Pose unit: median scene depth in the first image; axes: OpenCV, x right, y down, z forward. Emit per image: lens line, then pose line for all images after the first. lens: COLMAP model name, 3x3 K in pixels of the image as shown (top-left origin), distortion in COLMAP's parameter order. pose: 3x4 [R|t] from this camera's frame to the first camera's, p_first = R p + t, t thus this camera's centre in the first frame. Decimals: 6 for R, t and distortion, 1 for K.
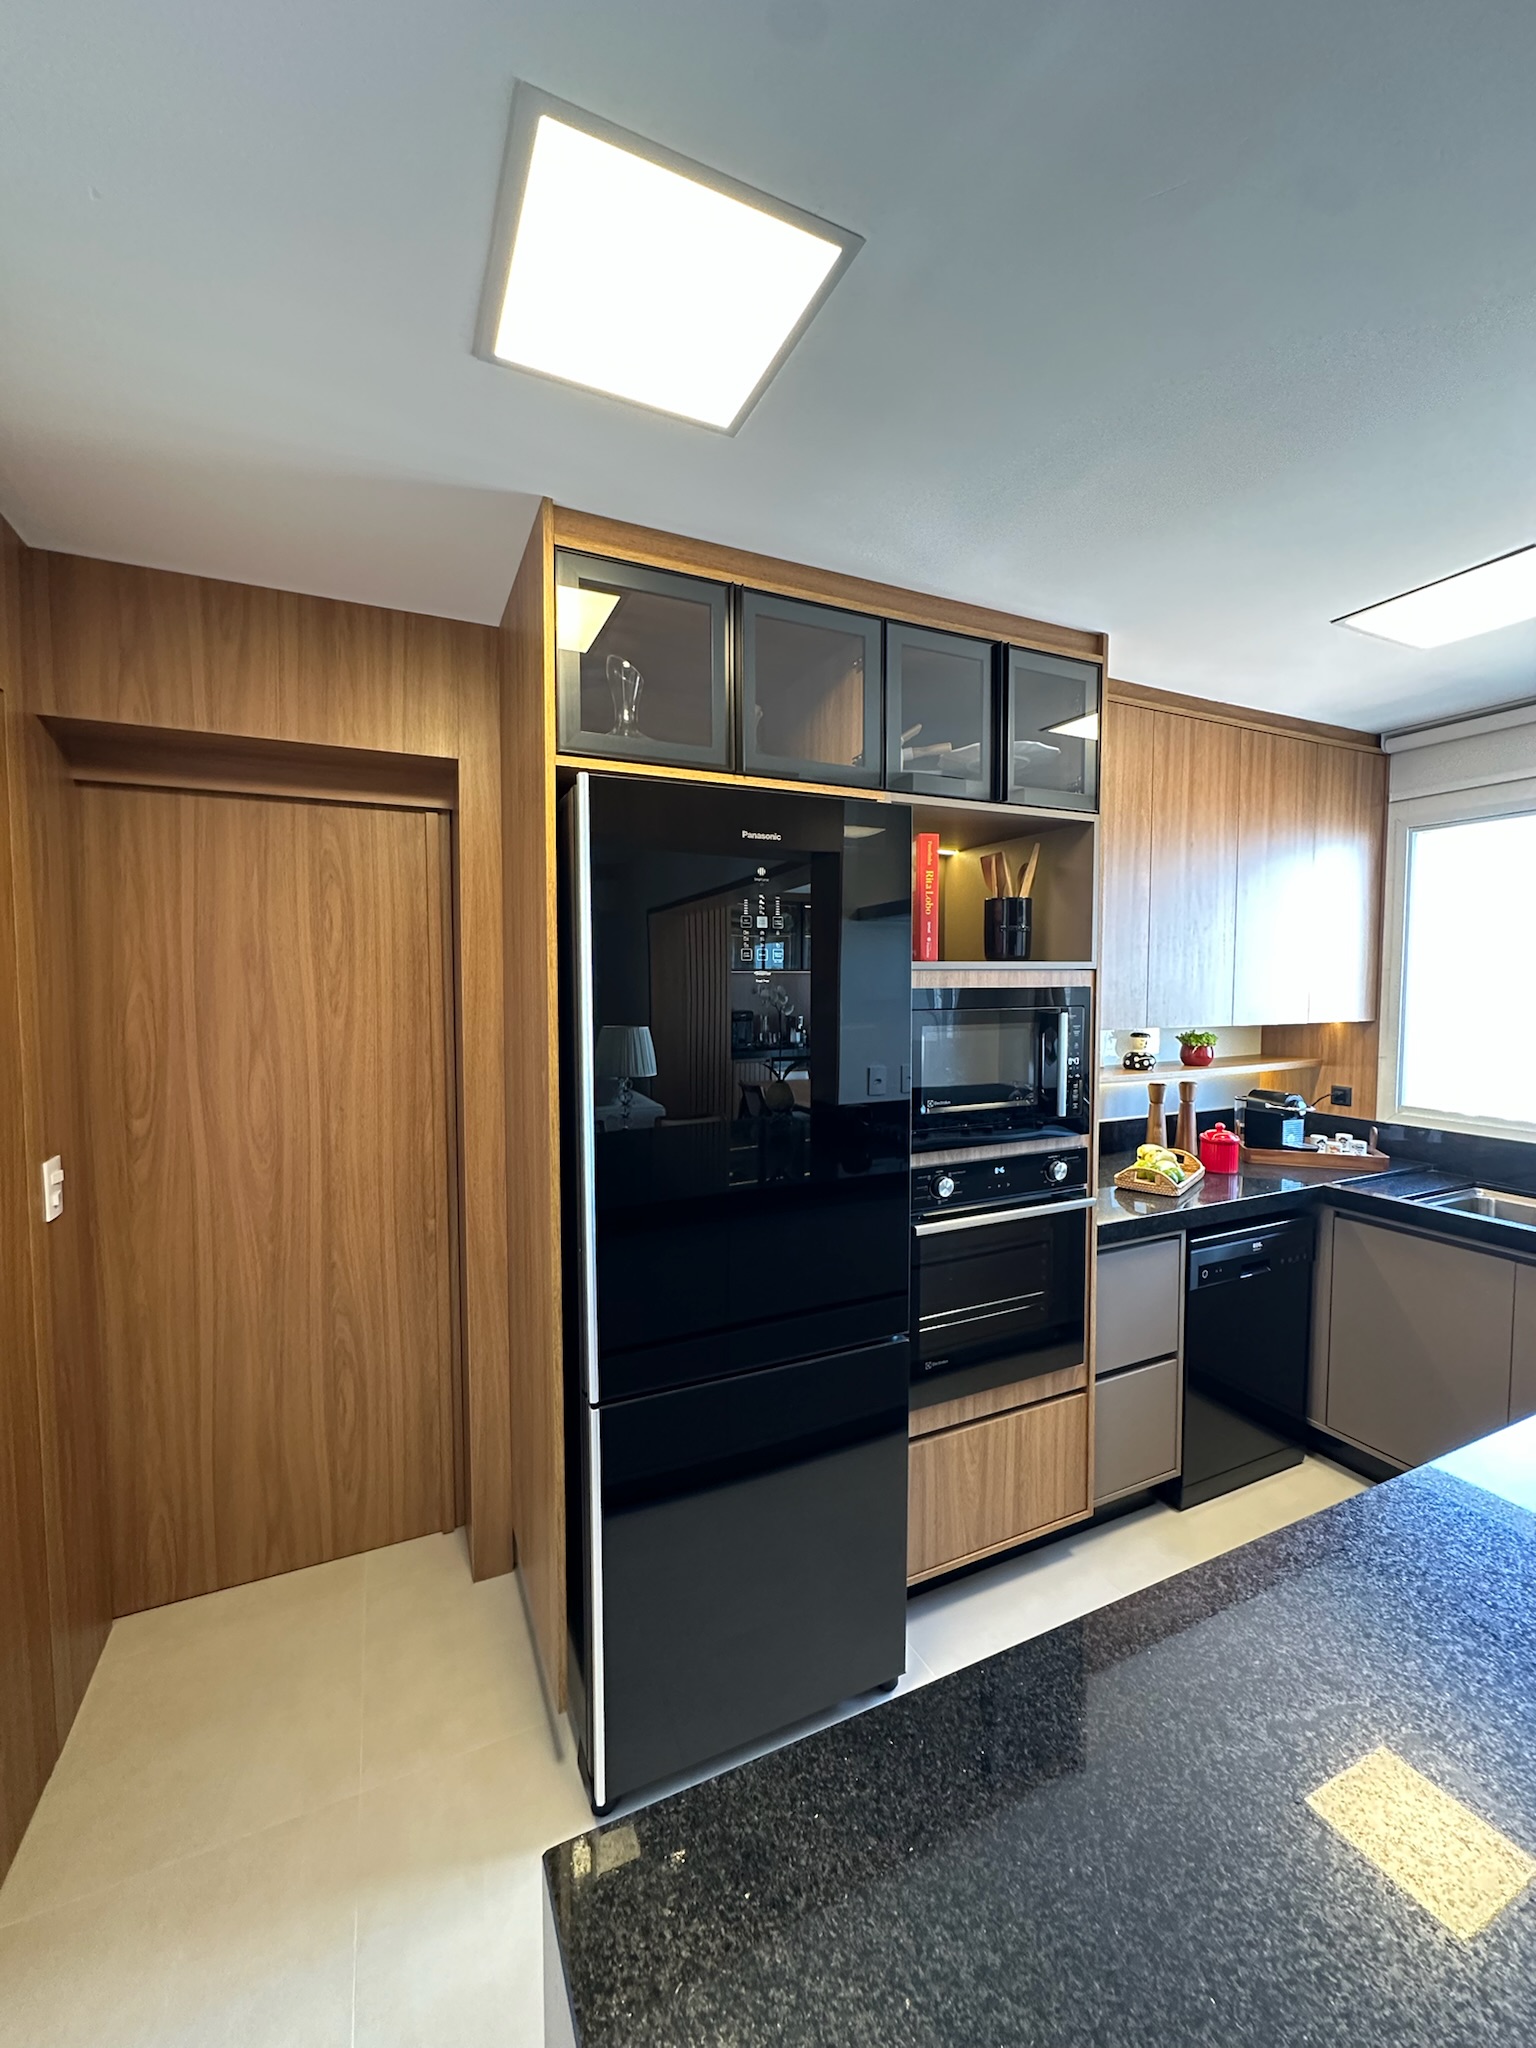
lens RADIAL K [[820.3, 0, 768.3], [0, 820.3, 1022.8], [0, 0, 1]] dist [-0.003944, 0.000636]
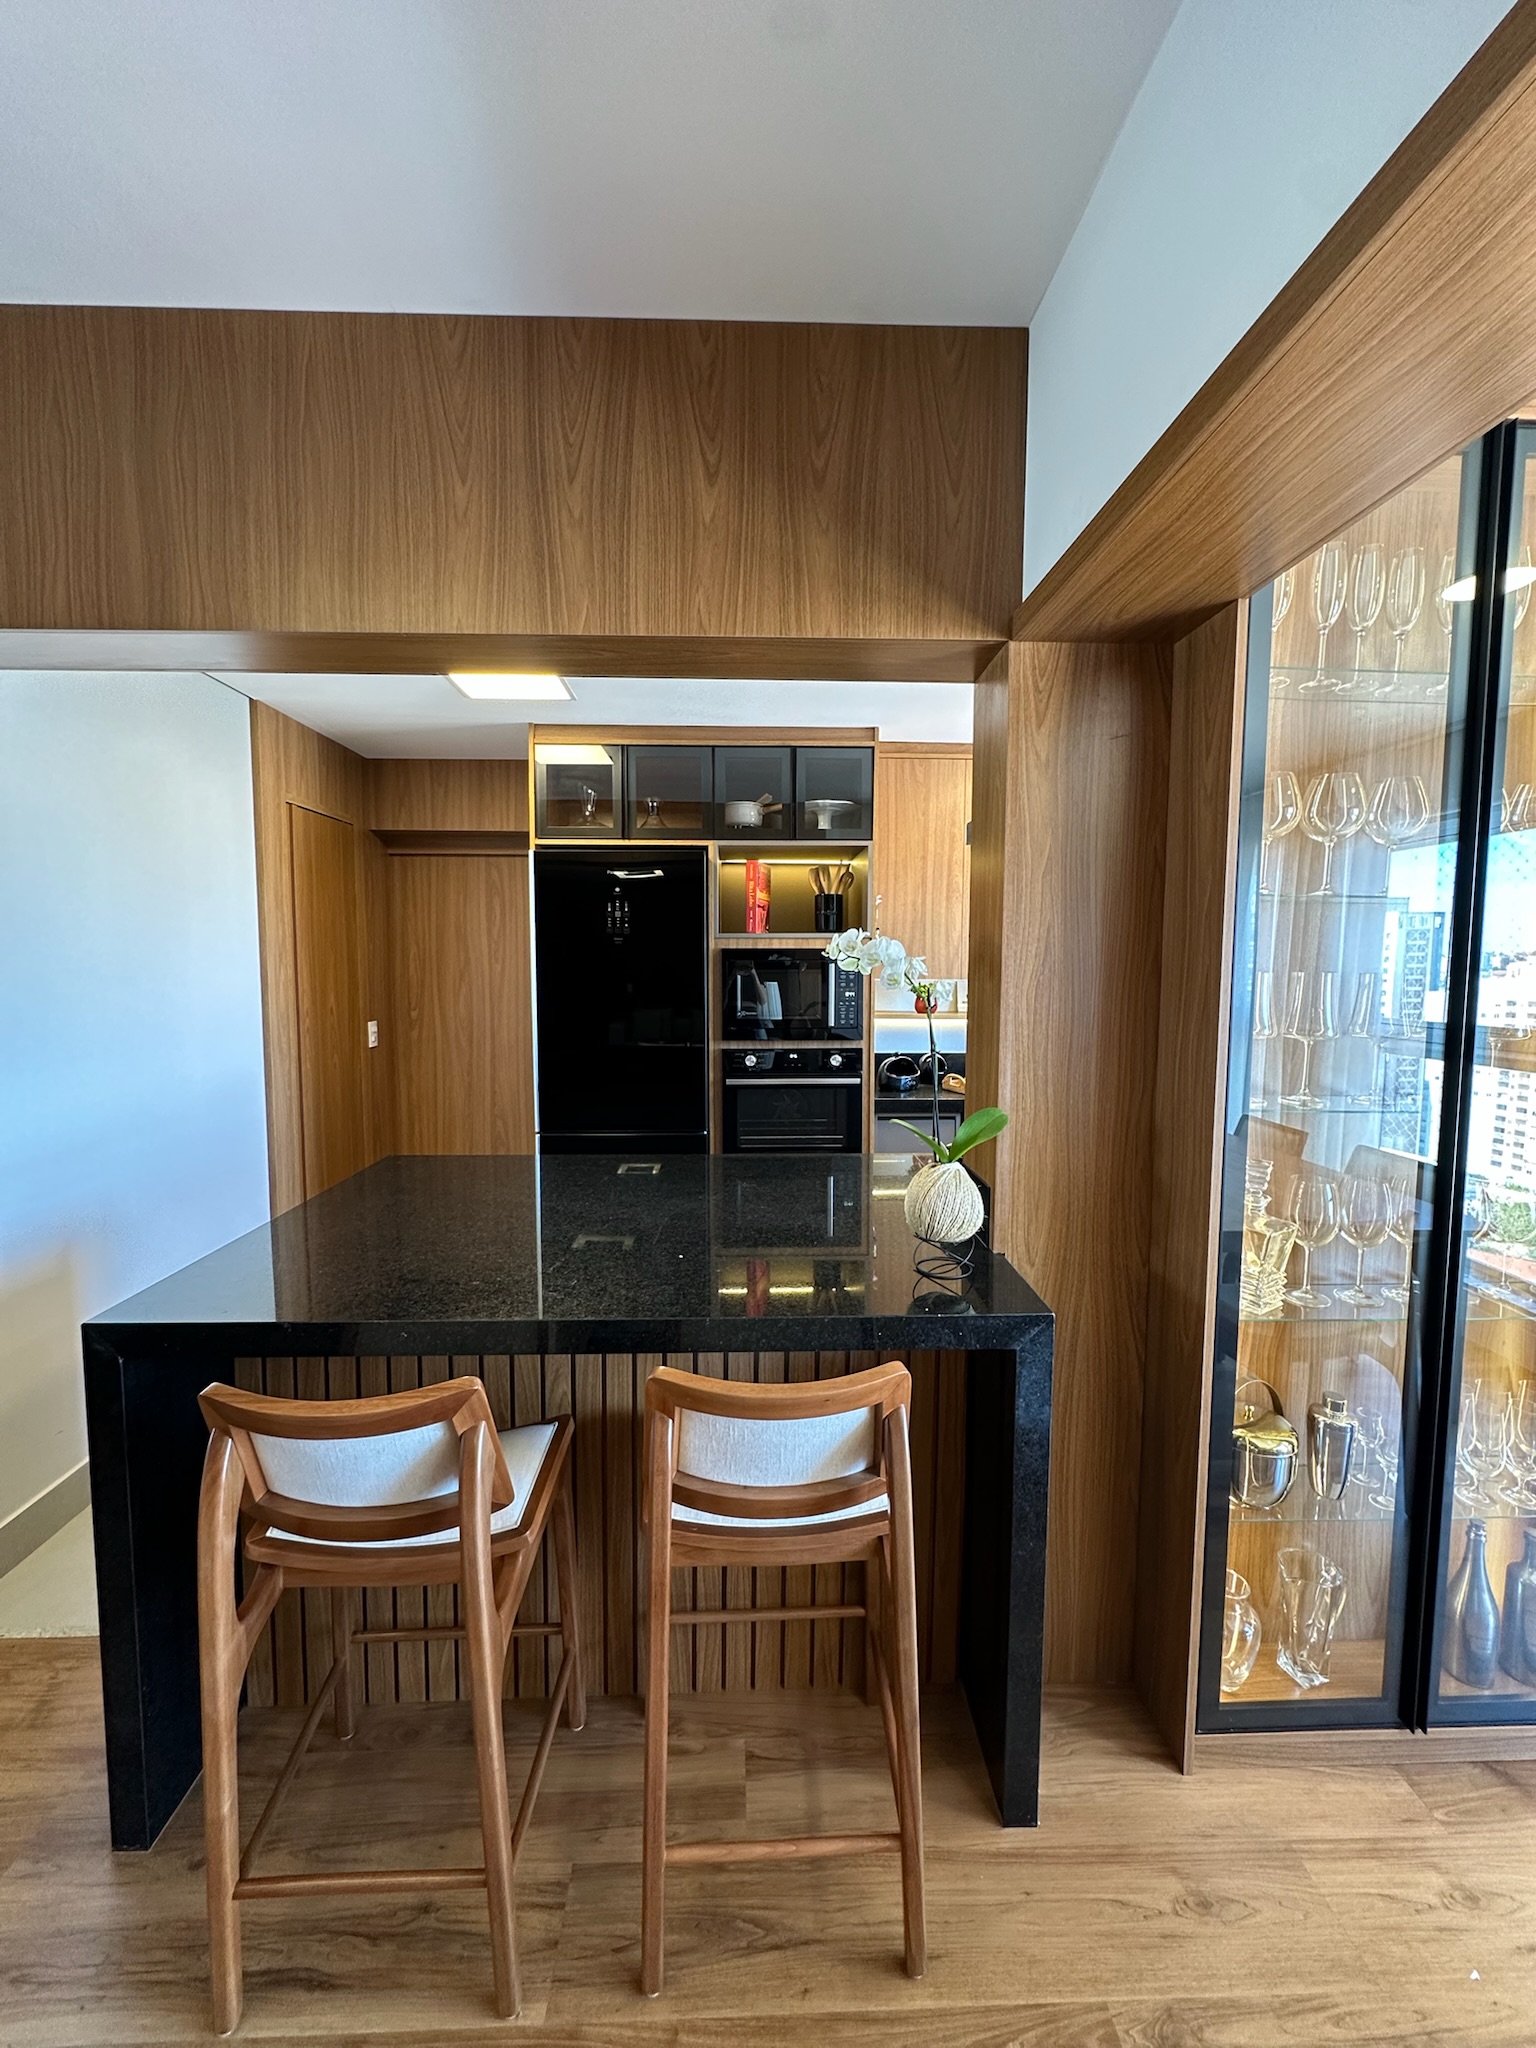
lens RADIAL K [[820.3, 0, 766.7], [0, 820.3, 1023.3], [0, 0, 1]] dist [-0.003944, 0.000636]
pose [[0.917500, 0.034751, -0.396216, 0.870490], [-0.026673, 0.999309, 0.025881, 0.066795], [0.396841, -0.013178, 0.917793, -0.561596]]
